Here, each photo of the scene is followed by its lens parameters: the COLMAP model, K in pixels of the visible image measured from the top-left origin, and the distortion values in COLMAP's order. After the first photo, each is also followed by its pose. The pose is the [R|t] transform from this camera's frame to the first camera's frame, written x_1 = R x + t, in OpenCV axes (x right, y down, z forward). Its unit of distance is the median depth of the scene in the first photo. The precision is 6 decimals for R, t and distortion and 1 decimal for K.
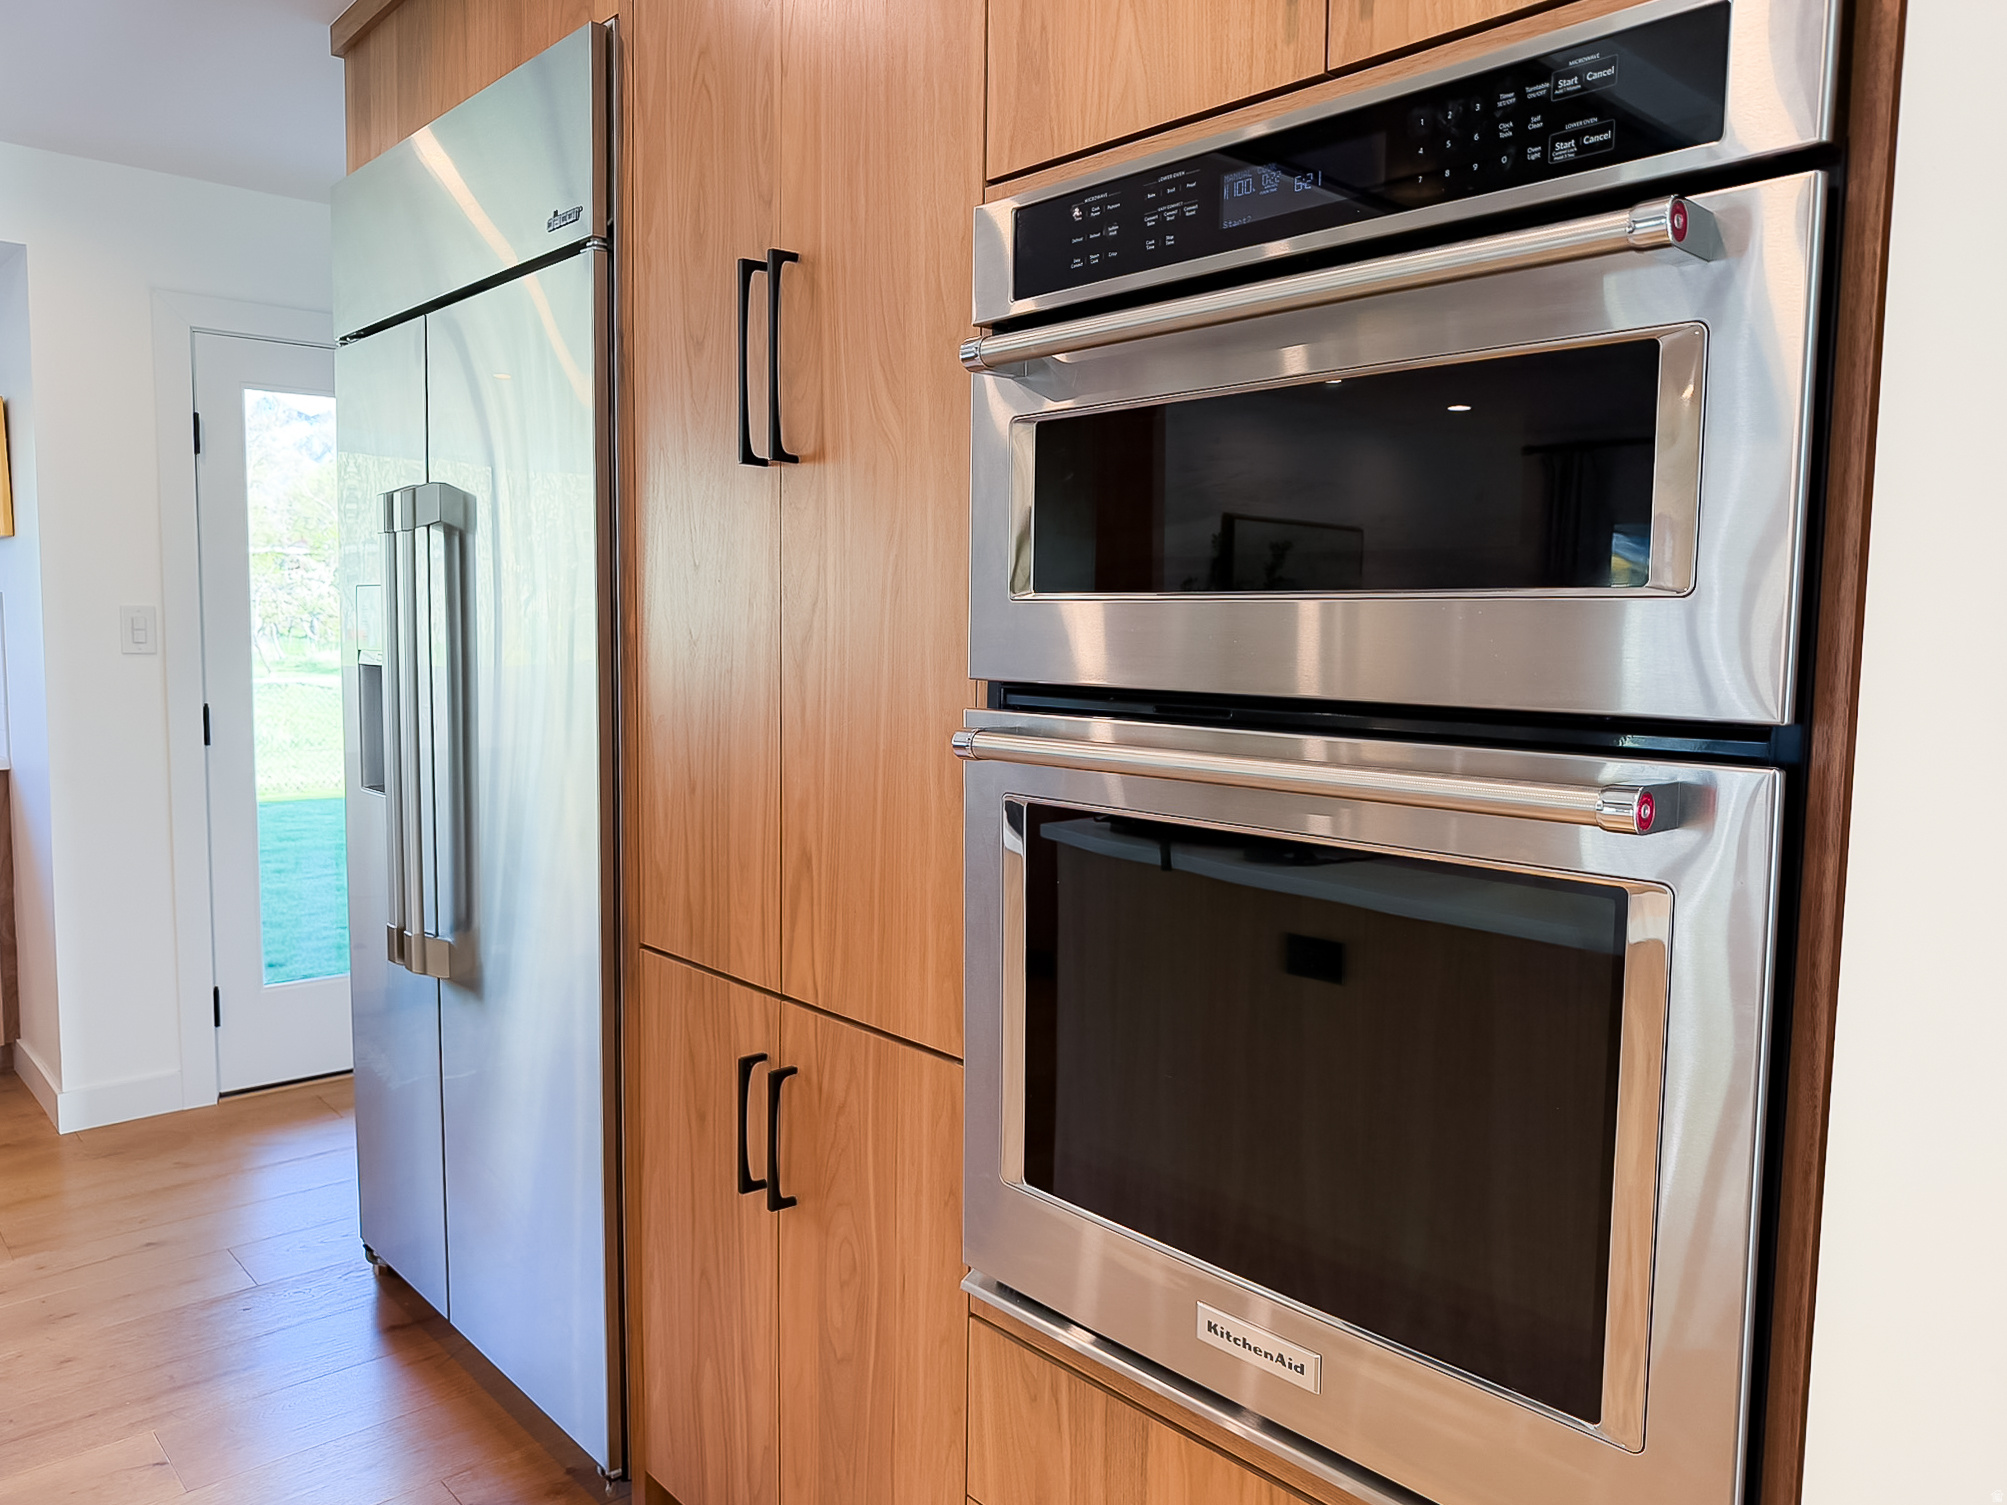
lens RADIAL K [[1463.2, 0, 1003.5], [0, 1463.2, 752.5], [0, 0, 1]] dist [-0.018672, -0.003168]
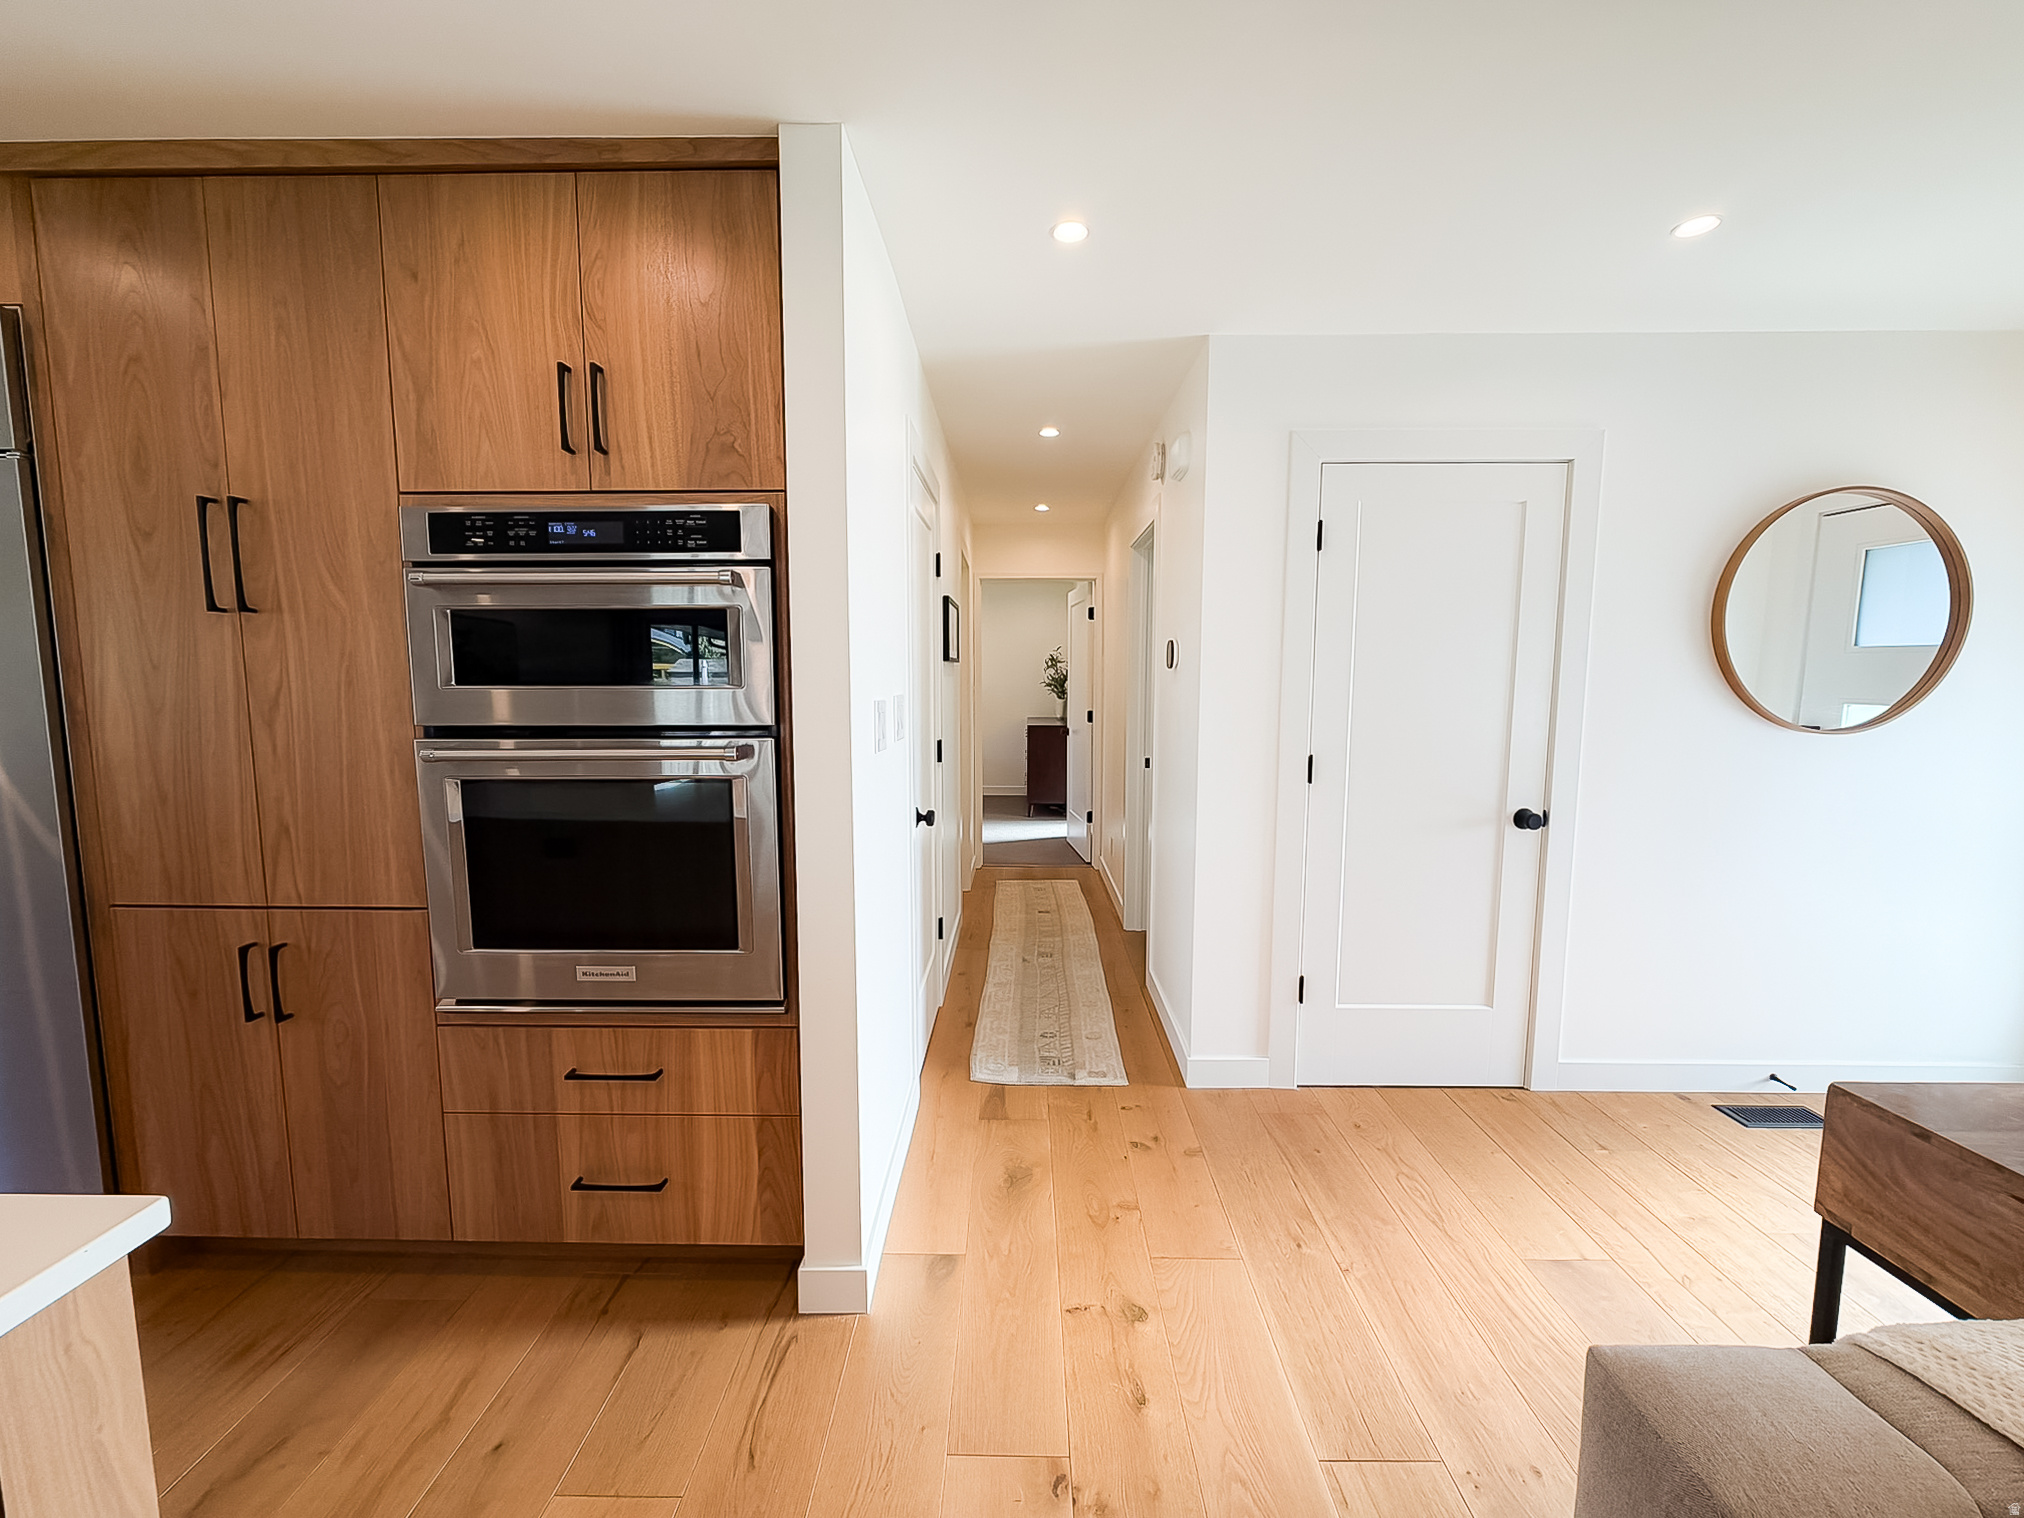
lens RADIAL K [[826.1, 0, 1008.1], [0, 826.1, 754.8], [0, 0, 1]] dist [-0.000853, -0.000130]
pose [[0.681542, -0.088305, 0.726431, -0.289846], [0.075620, 0.995877, 0.050112, -0.002851], [-0.727861, 0.020780, 0.685409, -0.422987]]
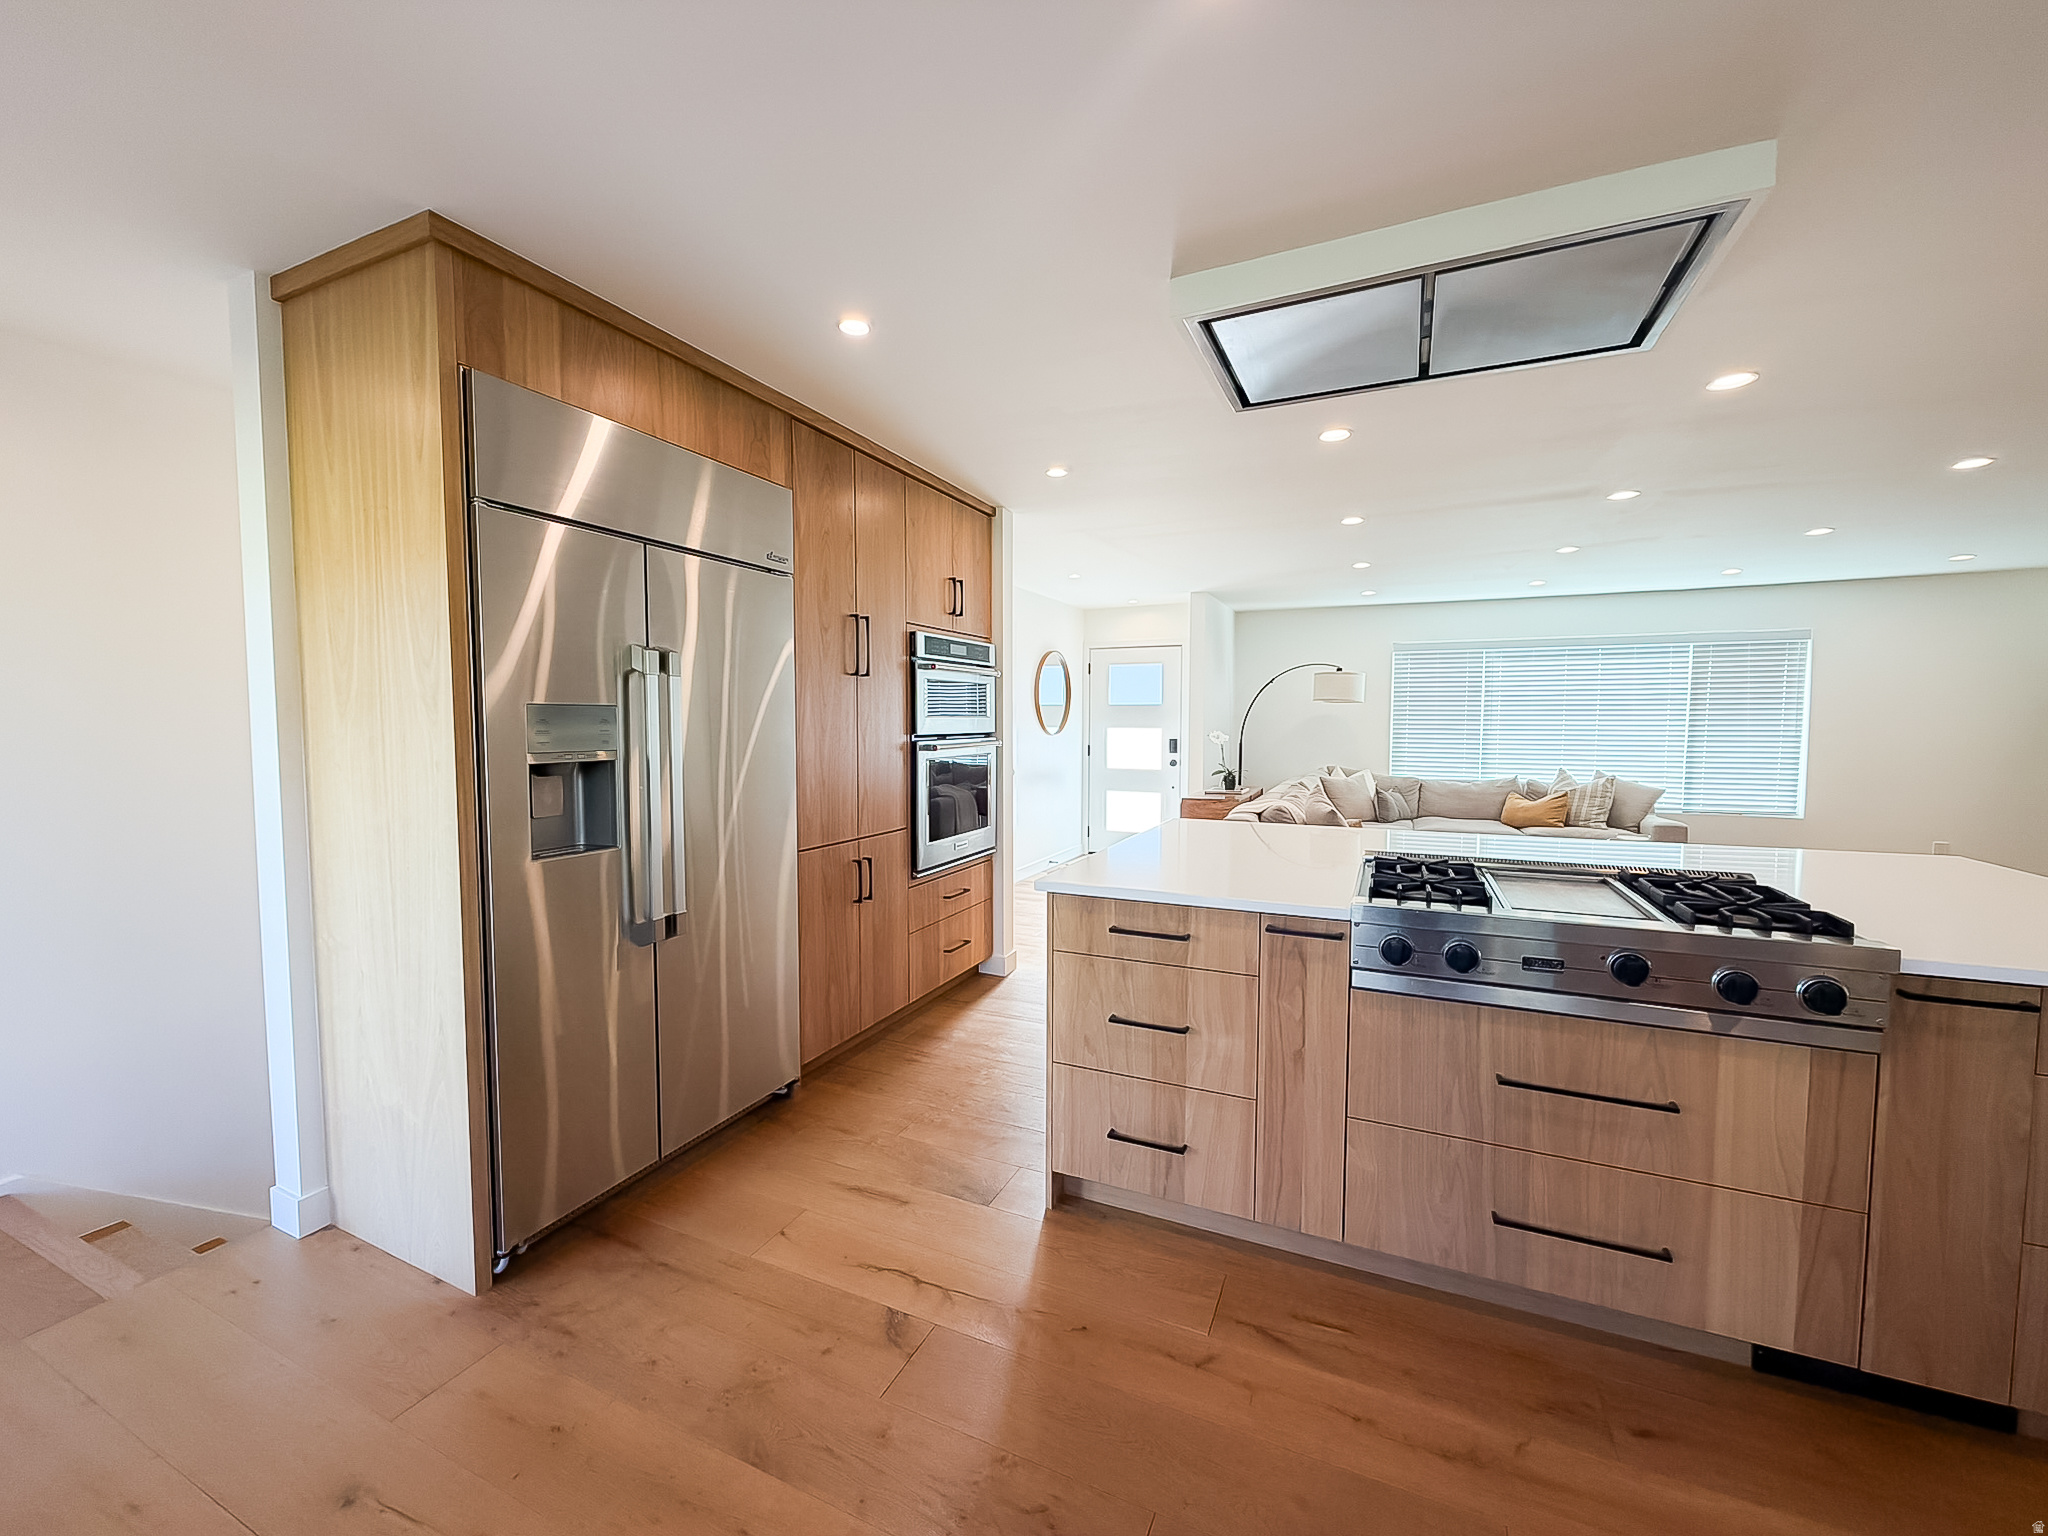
lens RADIAL K [[819.3, 0, 1020.3], [0, 819.3, 767.1], [0, 0, 1]] dist [-0.002764, -0.000269]
pose [[-0.395246, -0.065957, 0.916204, -2.231698], [0.079111, 0.991269, 0.105489, -0.175693], [-0.915162, 0.114176, -0.386577, 1.549852]]
